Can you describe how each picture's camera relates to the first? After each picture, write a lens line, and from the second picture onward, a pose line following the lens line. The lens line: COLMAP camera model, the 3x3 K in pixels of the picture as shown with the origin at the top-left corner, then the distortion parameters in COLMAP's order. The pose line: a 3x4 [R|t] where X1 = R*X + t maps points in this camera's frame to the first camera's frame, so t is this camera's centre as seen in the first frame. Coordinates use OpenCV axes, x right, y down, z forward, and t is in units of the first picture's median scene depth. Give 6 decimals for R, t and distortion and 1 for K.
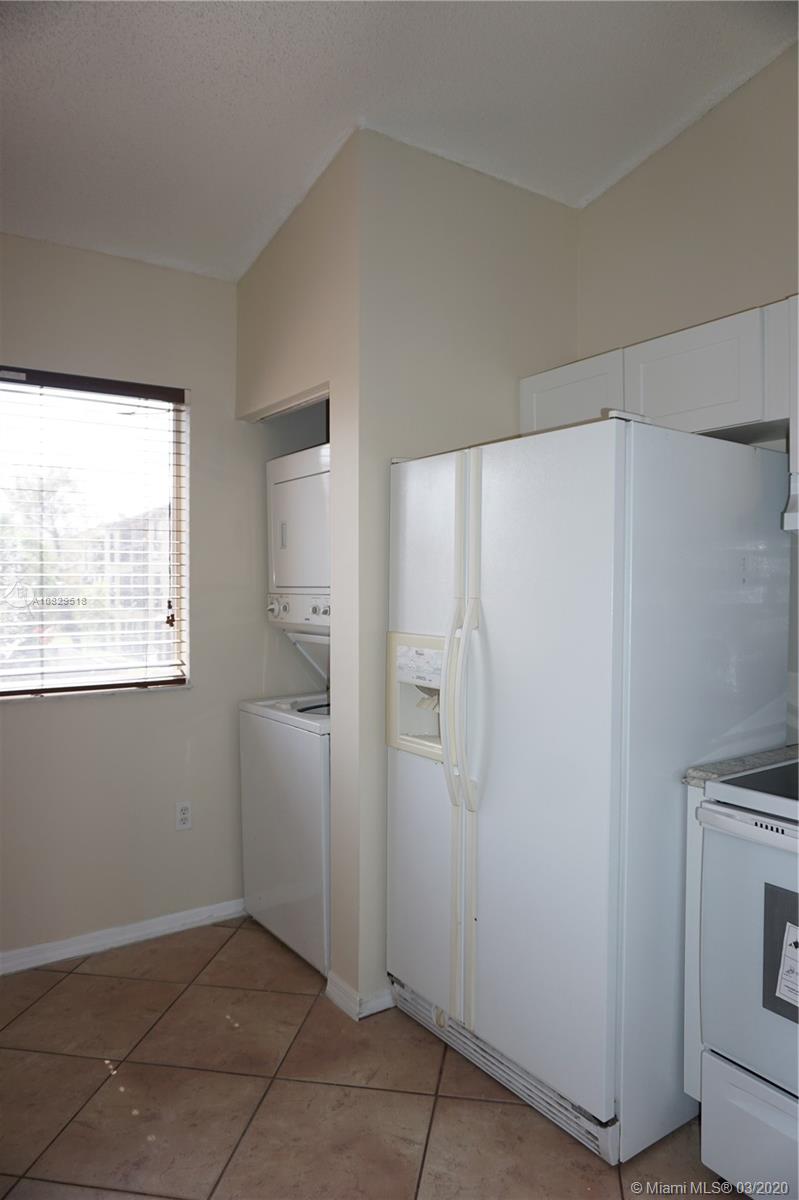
lens RADIAL K [[795.1, 0, 399.5], [0, 795.1, 600.0], [0, 0, 1]] dist [-0.038271, 0.002076]
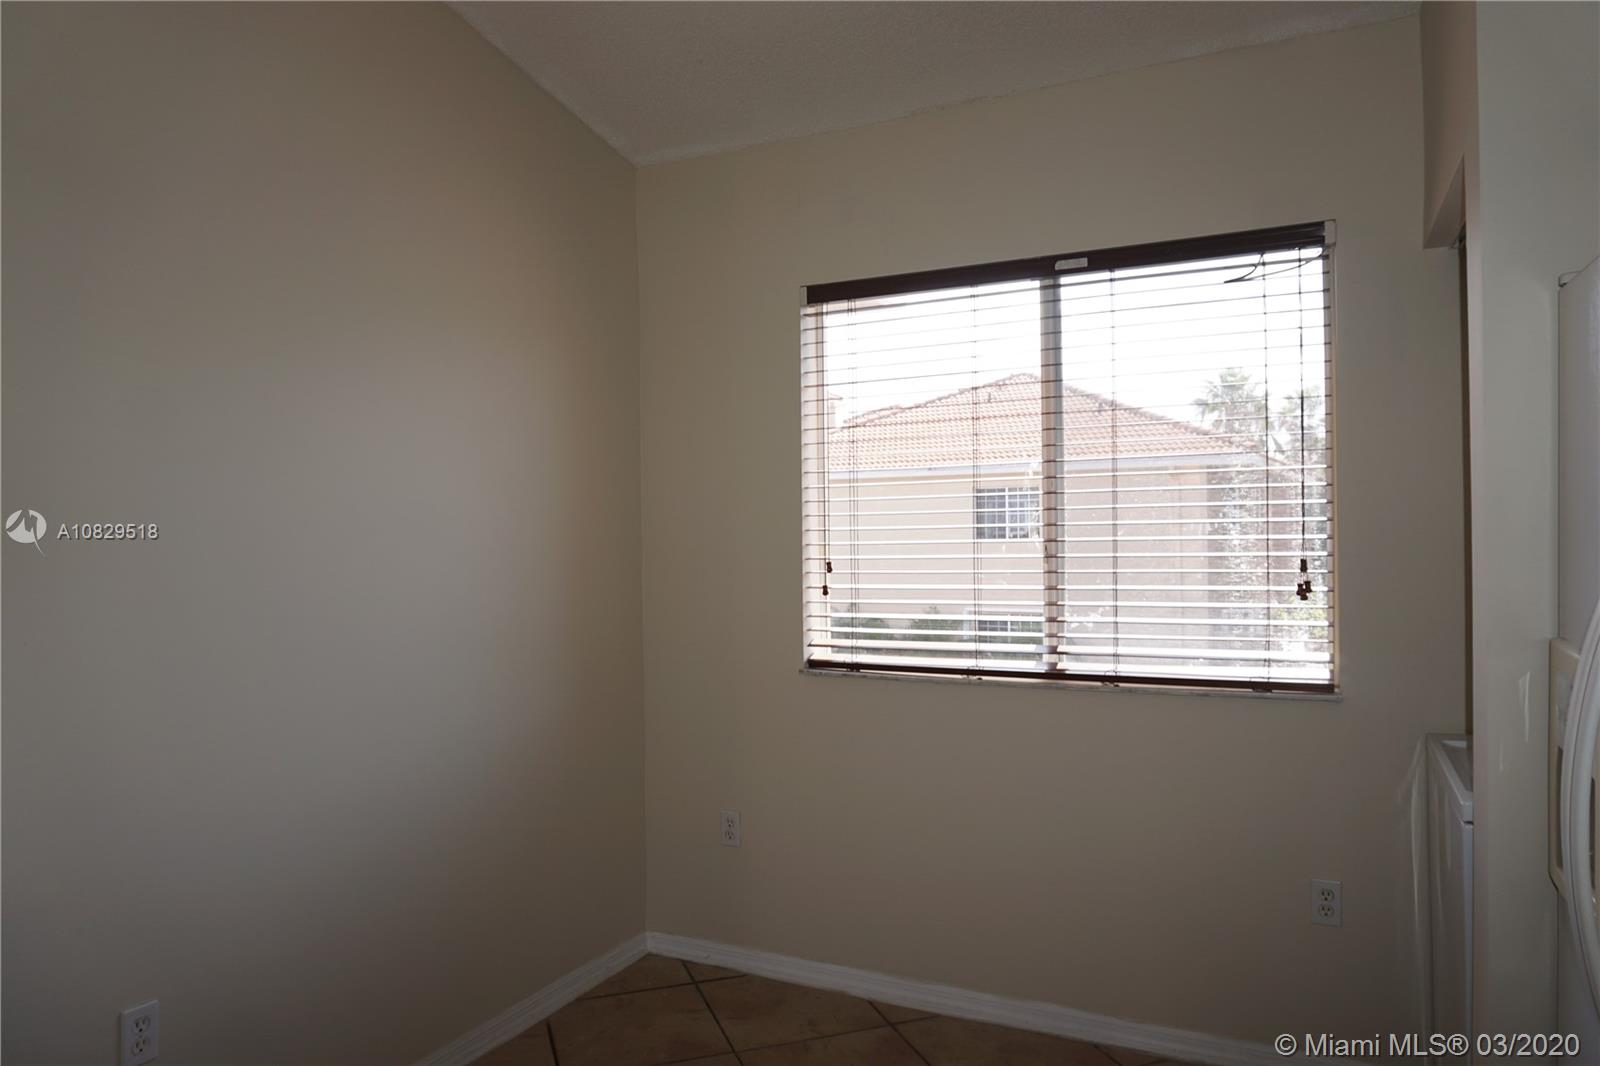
lens RADIAL K [[1136.9, 0, 799.7], [0, 1136.9, 557.9], [0, 0, 1]] dist [-0.046493, 0.000090]
pose [[0.455448, 0.010840, -0.890196, 0.331992], [-0.007297, 0.999938, 0.008444, -0.004826], [0.890232, 0.002650, 0.455499, 0.229238]]
